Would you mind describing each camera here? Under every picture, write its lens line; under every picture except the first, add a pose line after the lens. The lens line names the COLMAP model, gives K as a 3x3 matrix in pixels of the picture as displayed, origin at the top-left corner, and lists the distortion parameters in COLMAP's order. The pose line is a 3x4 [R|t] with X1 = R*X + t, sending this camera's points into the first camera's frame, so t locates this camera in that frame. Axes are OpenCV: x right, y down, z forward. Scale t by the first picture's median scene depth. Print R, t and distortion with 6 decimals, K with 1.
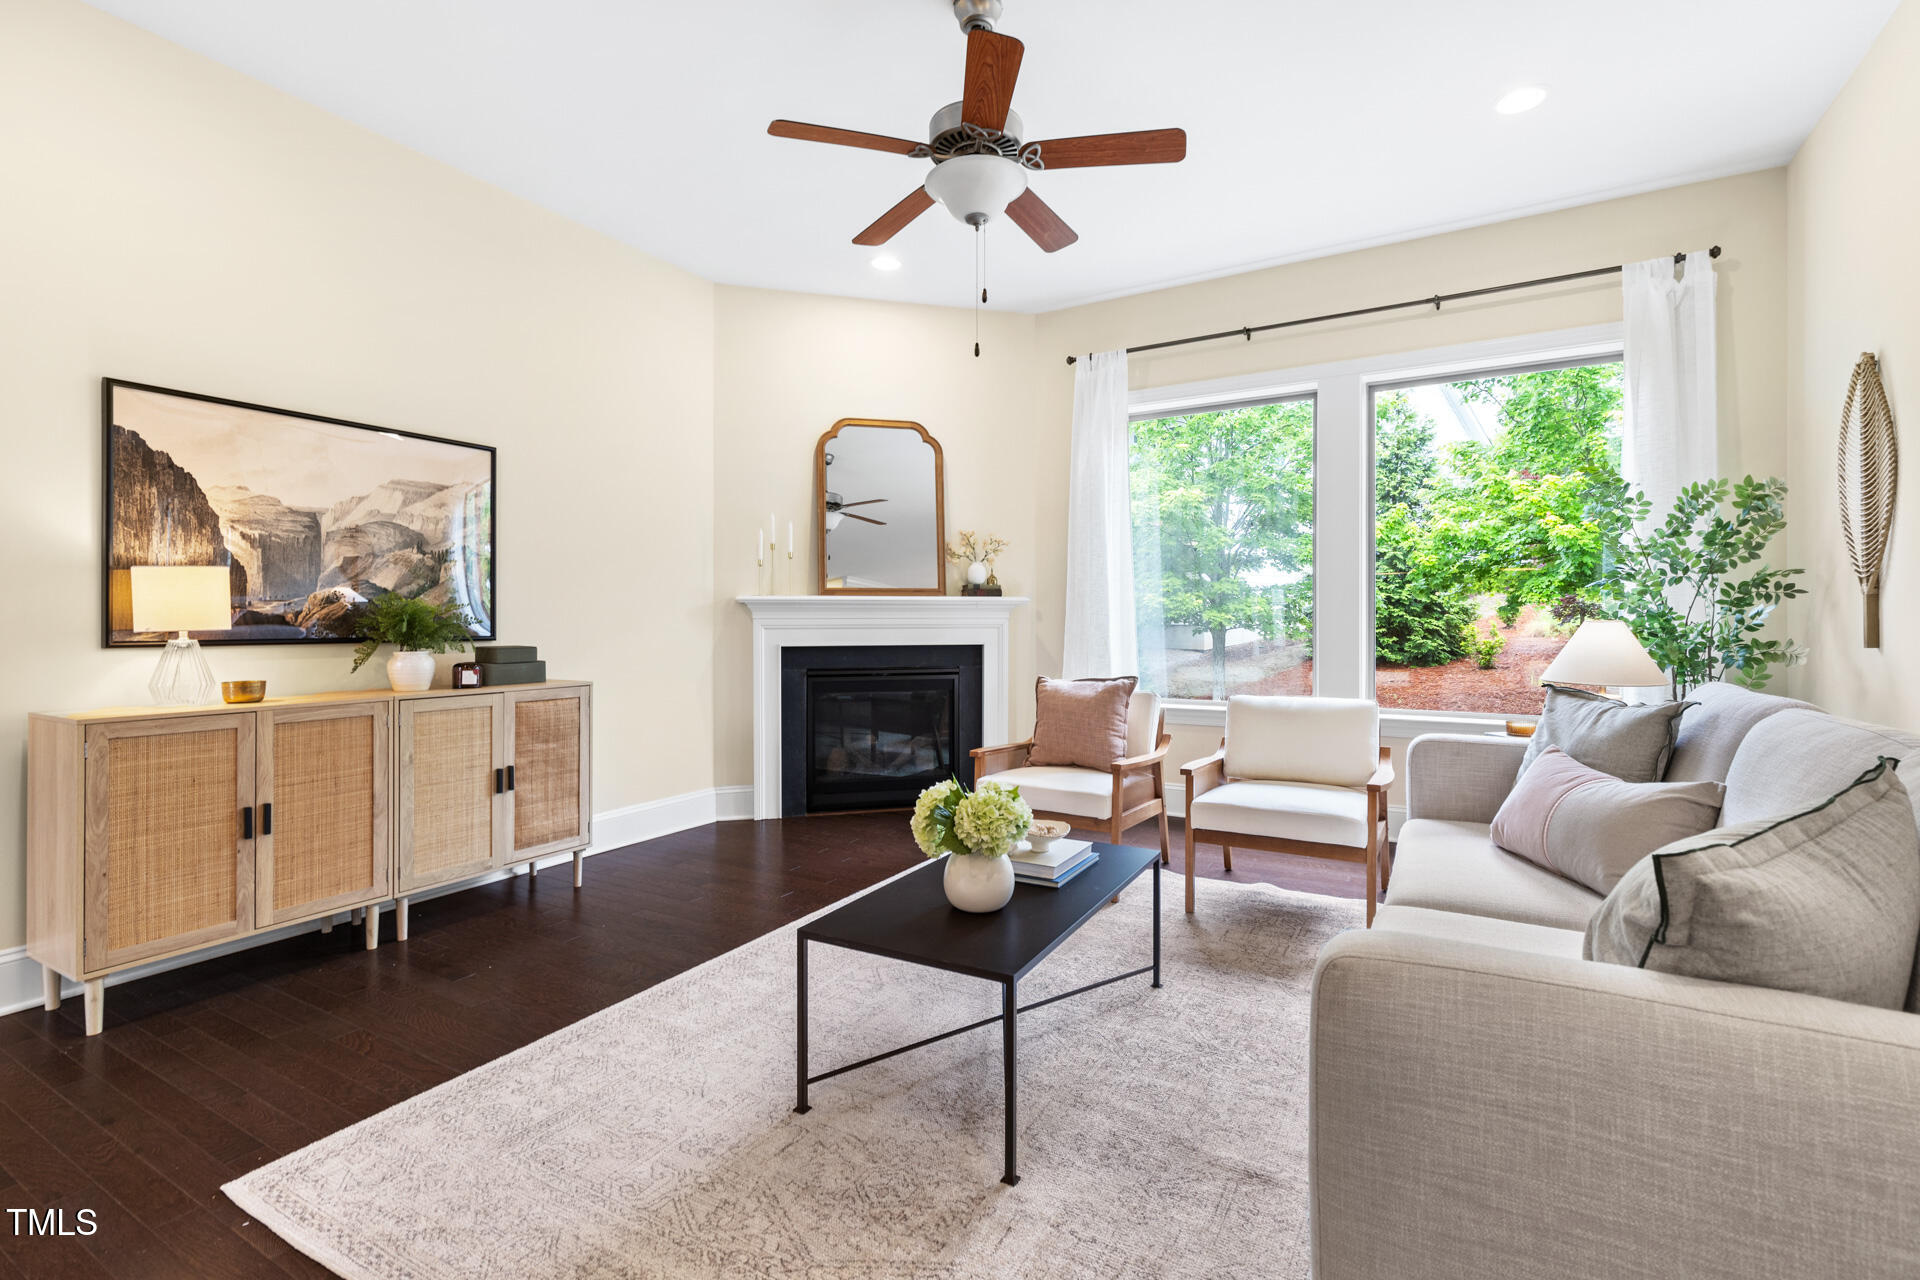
lens RADIAL K [[862.9, 0, 963.8], [0, 862.9, 621.5], [0, 0, 1]] dist [0.010026, -0.000292]
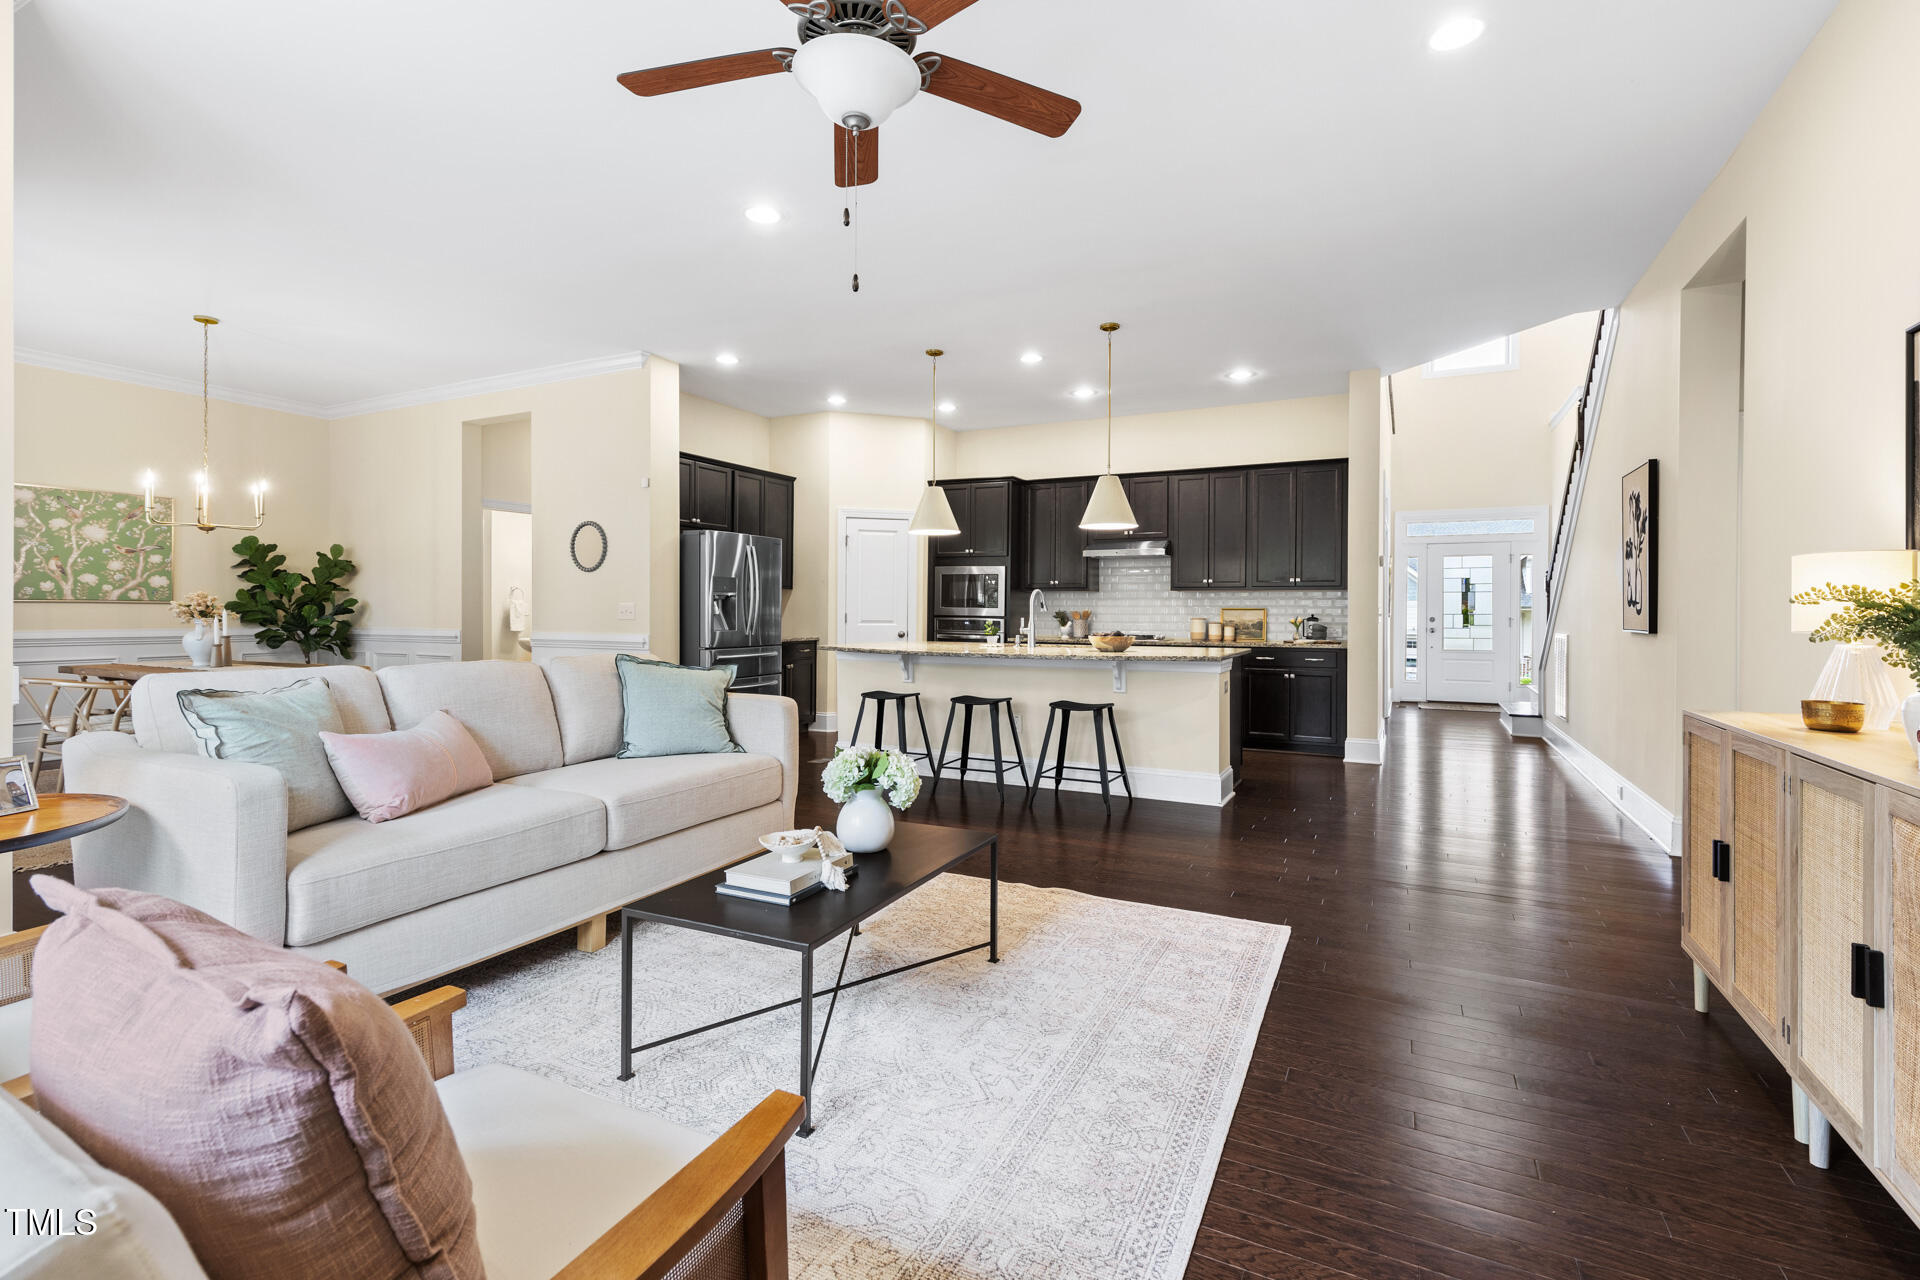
lens RADIAL K [[862.9, 0, 963.8], [0, 862.9, 621.5], [0, 0, 1]] dist [0.010026, -0.000292]
pose [[-0.998401, -0.003503, -0.056418, -0.031182], [-0.004122, 0.999933, 0.010849, -0.005131], [0.056376, 0.011064, -0.998348, 1.391730]]
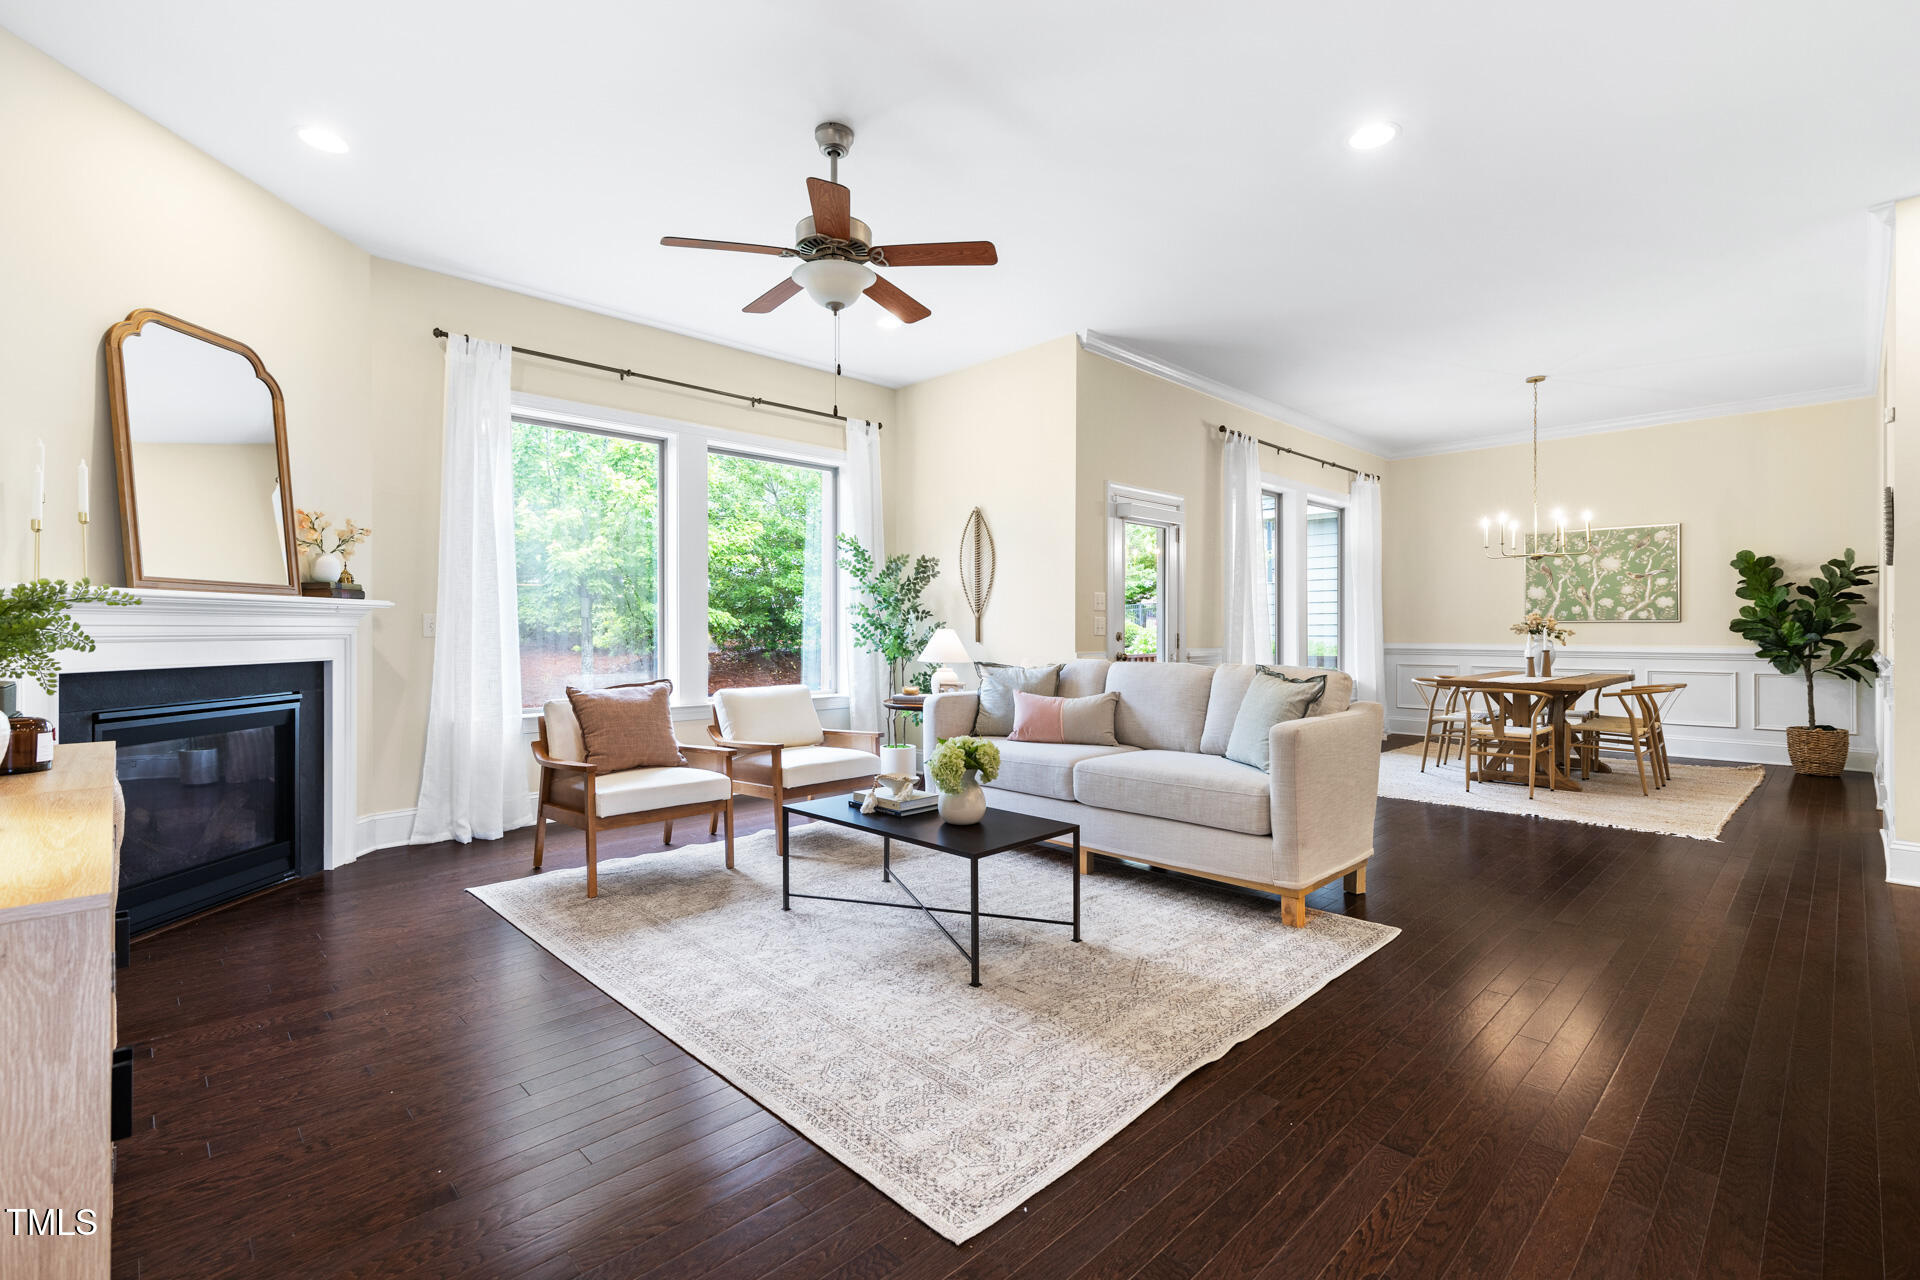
lens RADIAL K [[859.9, 0, 966.9], [0, 859.9, 630.9], [0, 0, 1]] dist [0.009273, 0.000199]
pose [[0.267107, -0.000752, 0.963667, -0.868329], [0.001593, 0.999999, 0.000339, 0.001495], [-0.963666, 0.001445, 0.267108, 0.374531]]
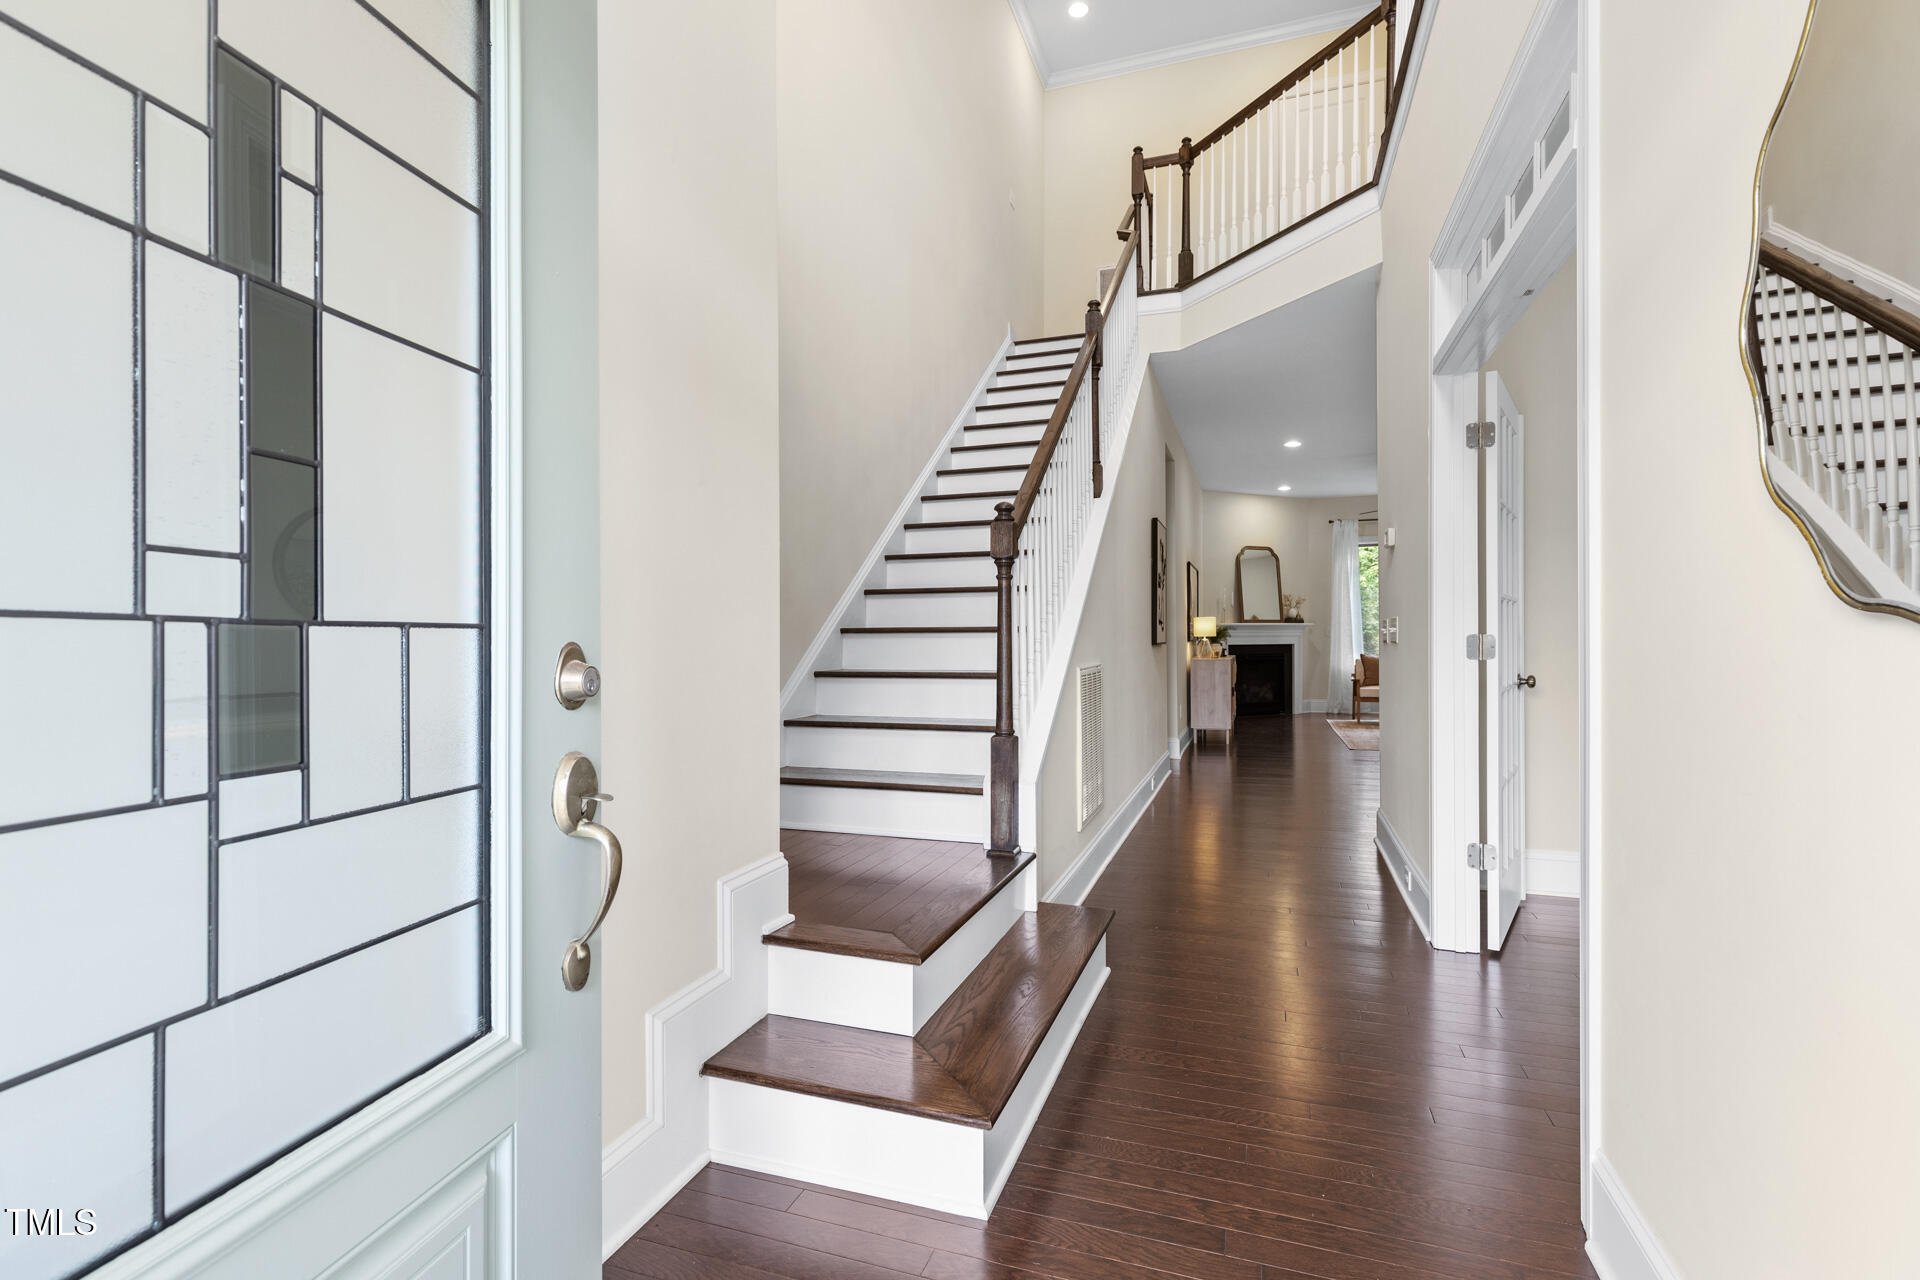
lens RADIAL K [[862.9, 0, 963.8], [0, 862.9, 621.5], [0, 0, 1]] dist [0.010026, -0.000292]
pose [[0.981772, 0.000751, 0.190060, -1.930377], [0.003123, 0.999793, -0.020085, 0.015231], [-0.190036, 0.020313, 0.981567, -1.637626]]
